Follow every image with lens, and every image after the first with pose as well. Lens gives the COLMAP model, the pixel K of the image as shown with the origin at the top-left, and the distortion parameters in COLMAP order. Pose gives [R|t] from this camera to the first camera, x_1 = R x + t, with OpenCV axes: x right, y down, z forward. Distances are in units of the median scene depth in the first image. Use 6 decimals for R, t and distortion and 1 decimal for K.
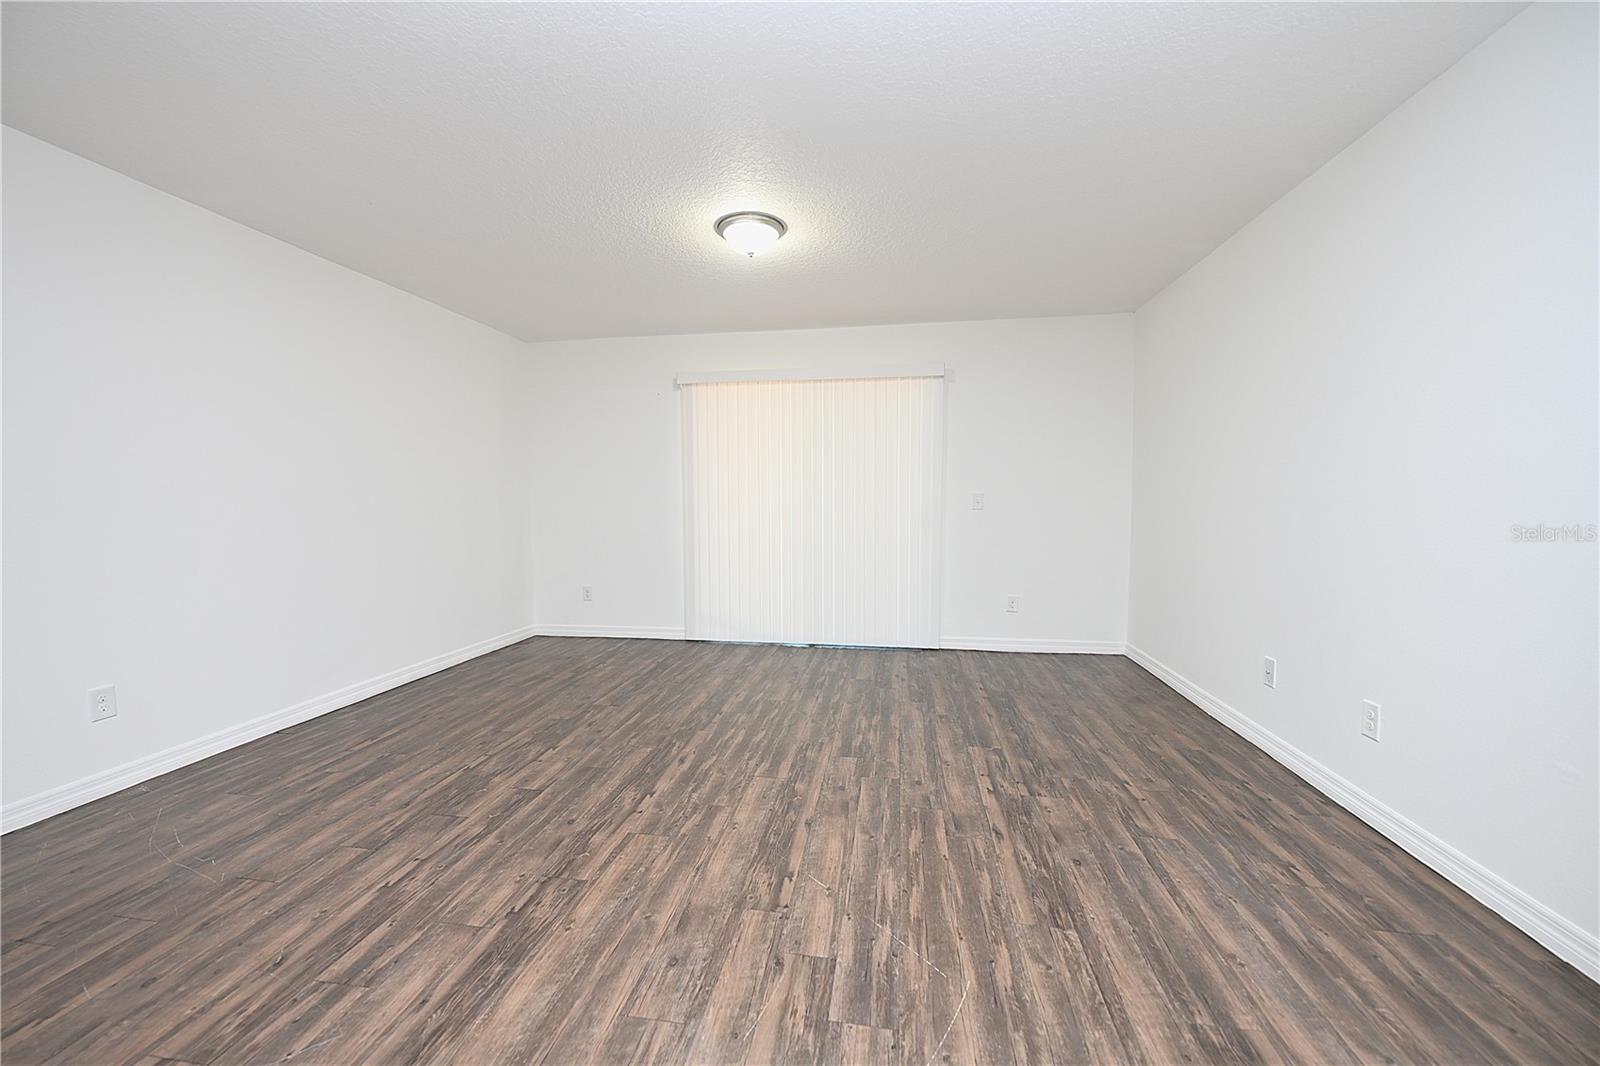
lens RADIAL K [[632.0, 0, 791.6], [0, 632.0, 533.1], [0, 0, 1]] dist [0.000013, -0.000315]
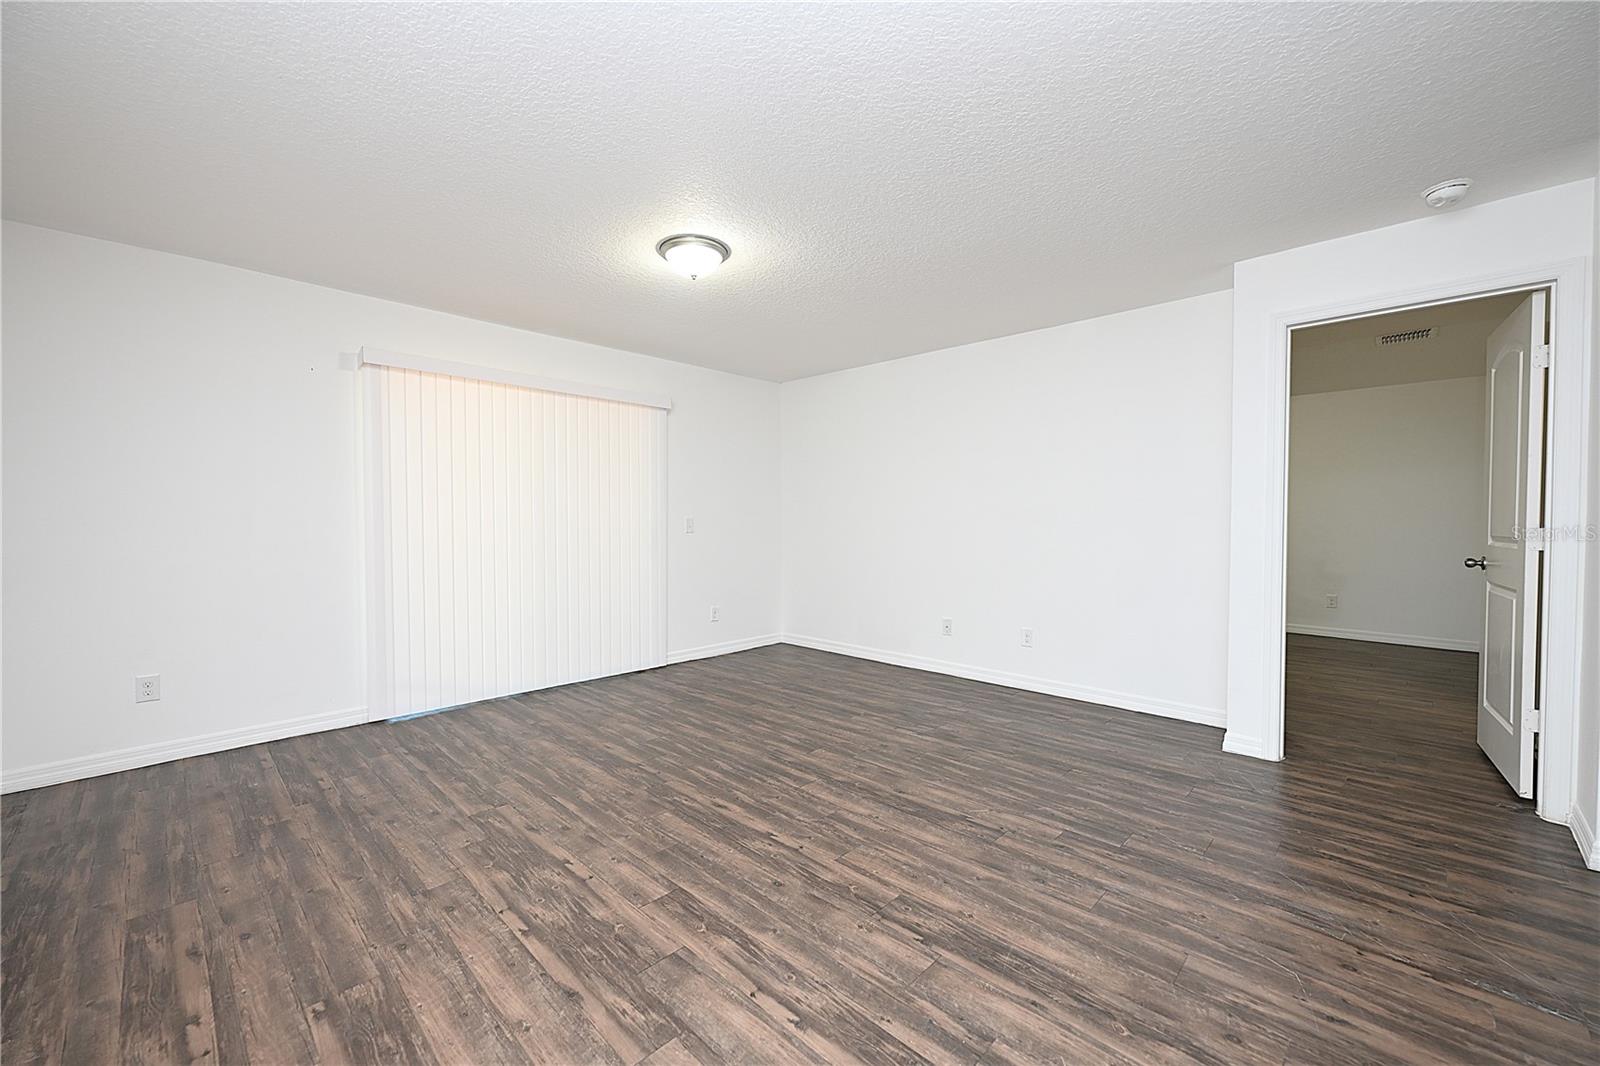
lens RADIAL K [[632.0, 0, 798.4], [0, 632.0, 533.5], [0, 0, 1]] dist [0.000013, -0.000315]
pose [[0.569860, -0.013541, 0.821630, -0.980398], [0.041546, 0.999060, -0.012350, -0.028441], [-0.820691, 0.041173, 0.569887, 0.405023]]
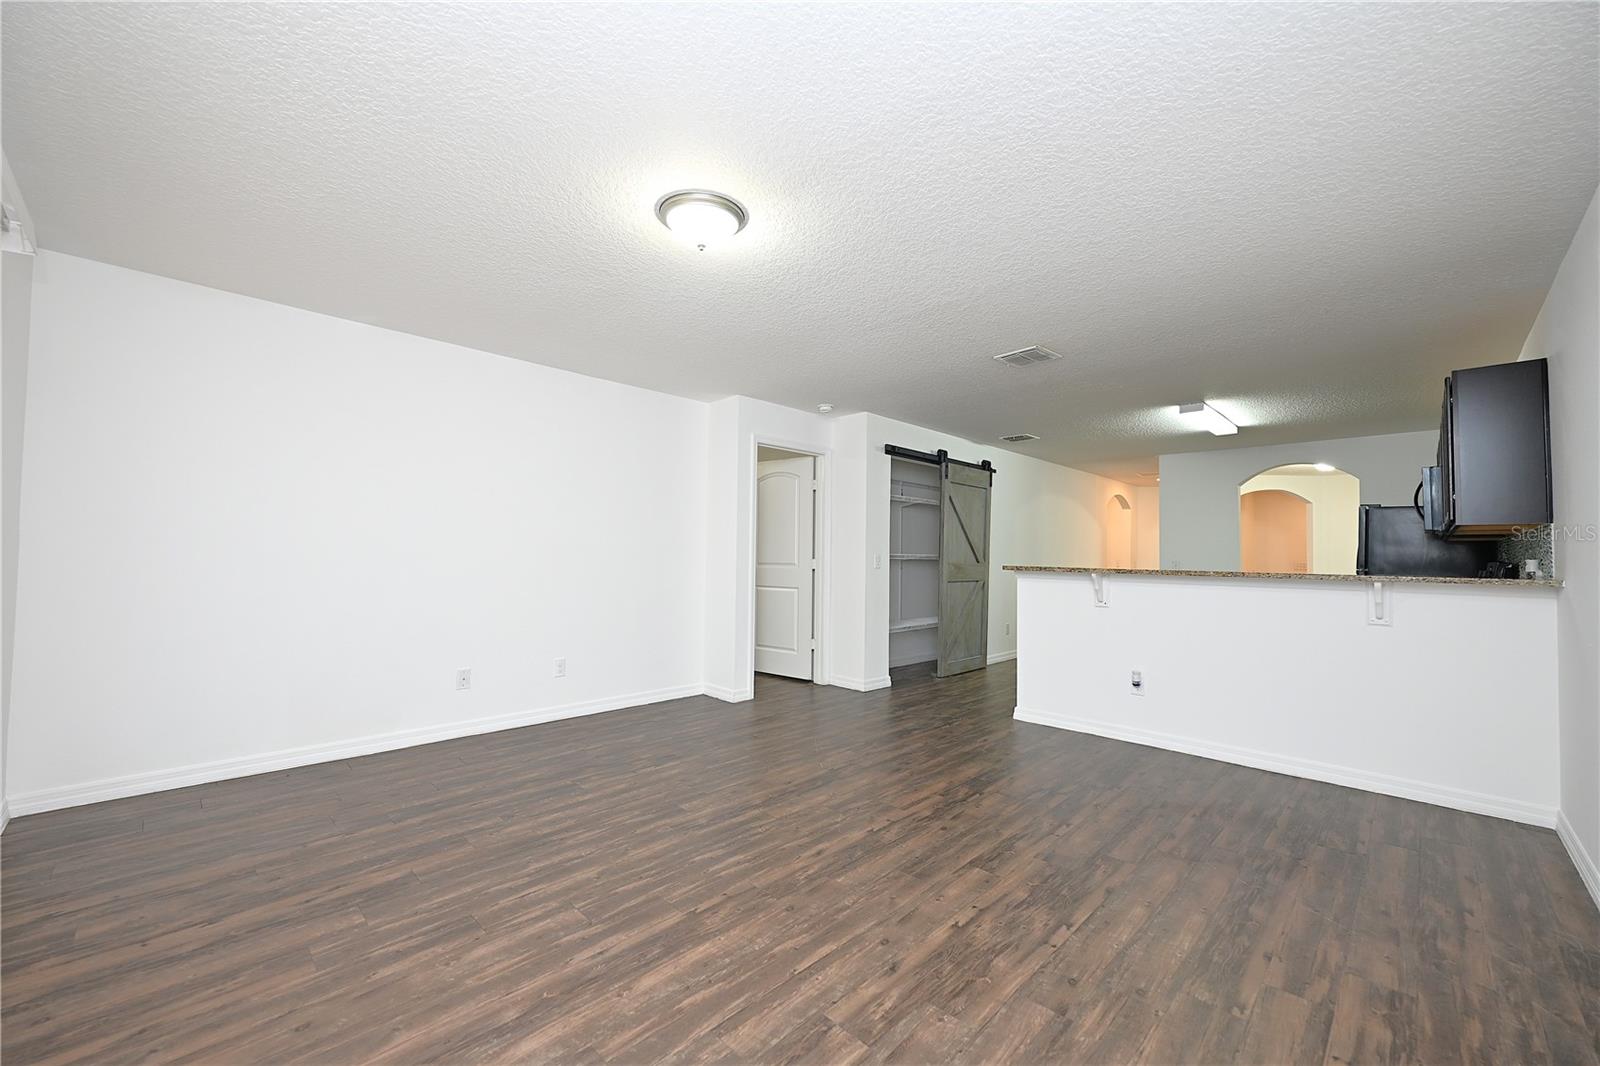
lens RADIAL K [[632.0, 0, 797.1], [0, 632.0, 535.1], [0, 0, 1]] dist [0.000013, -0.000315]
pose [[-0.818750, 0.010403, 0.574056, -0.753780], [0.018510, 0.999794, 0.008282, -0.111381], [-0.573852, 0.017406, -0.818774, 1.970140]]
